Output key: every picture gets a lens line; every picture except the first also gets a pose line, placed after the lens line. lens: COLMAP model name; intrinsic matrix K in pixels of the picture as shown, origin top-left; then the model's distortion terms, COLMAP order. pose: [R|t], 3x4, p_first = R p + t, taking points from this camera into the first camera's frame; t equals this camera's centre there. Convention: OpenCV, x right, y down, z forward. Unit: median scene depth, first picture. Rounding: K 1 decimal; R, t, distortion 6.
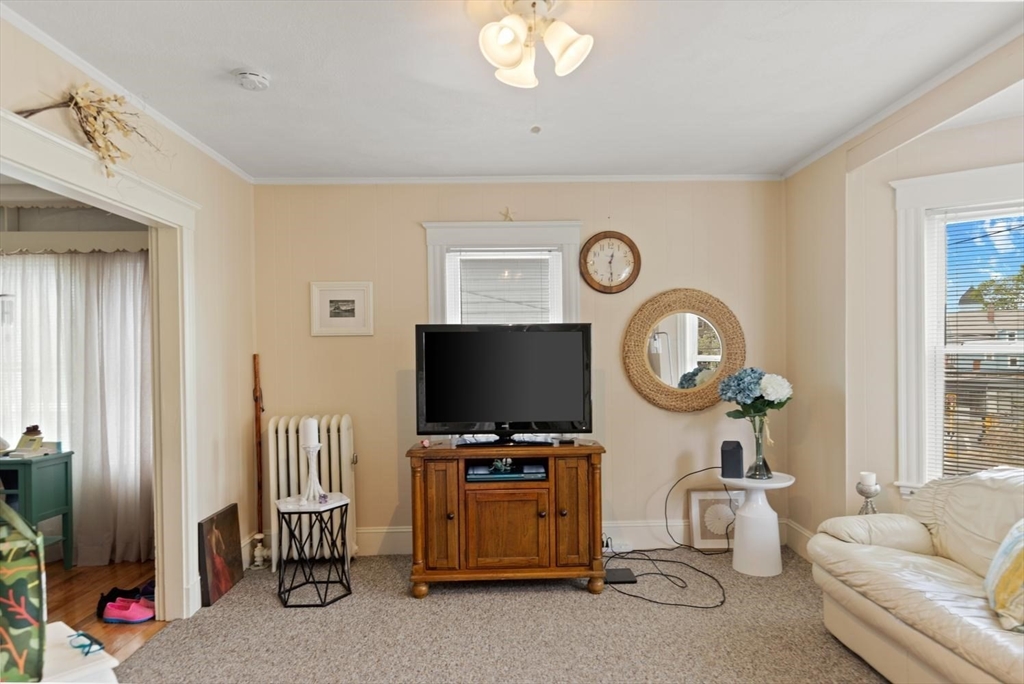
lens RADIAL K [[629.4, 0, 507.9], [0, 629.4, 360.2], [0, 0, 1]] dist [0.002338, -0.000041]
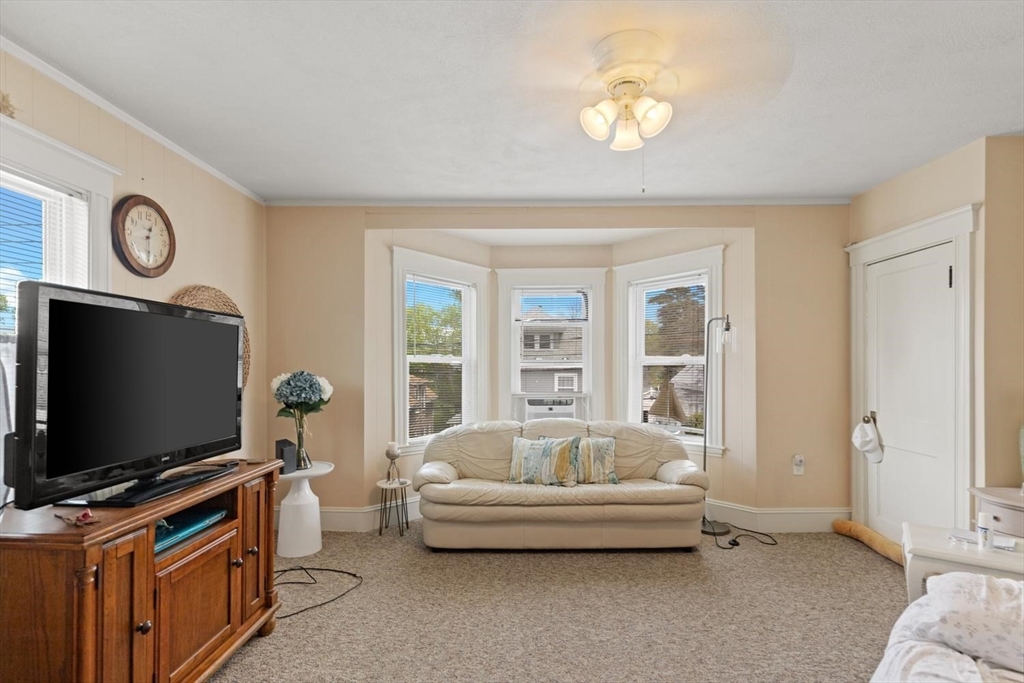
lens RADIAL K [[499.6, 0, 516.1], [0, 499.6, 361.8], [0, 0, 1]] dist [0.000190, -0.000177]
pose [[0.028514, 0.018288, 0.999426, -0.503521], [0.004548, 0.999820, -0.018425, 0.014174], [-0.999583, 0.005071, 0.028426, 0.603172]]
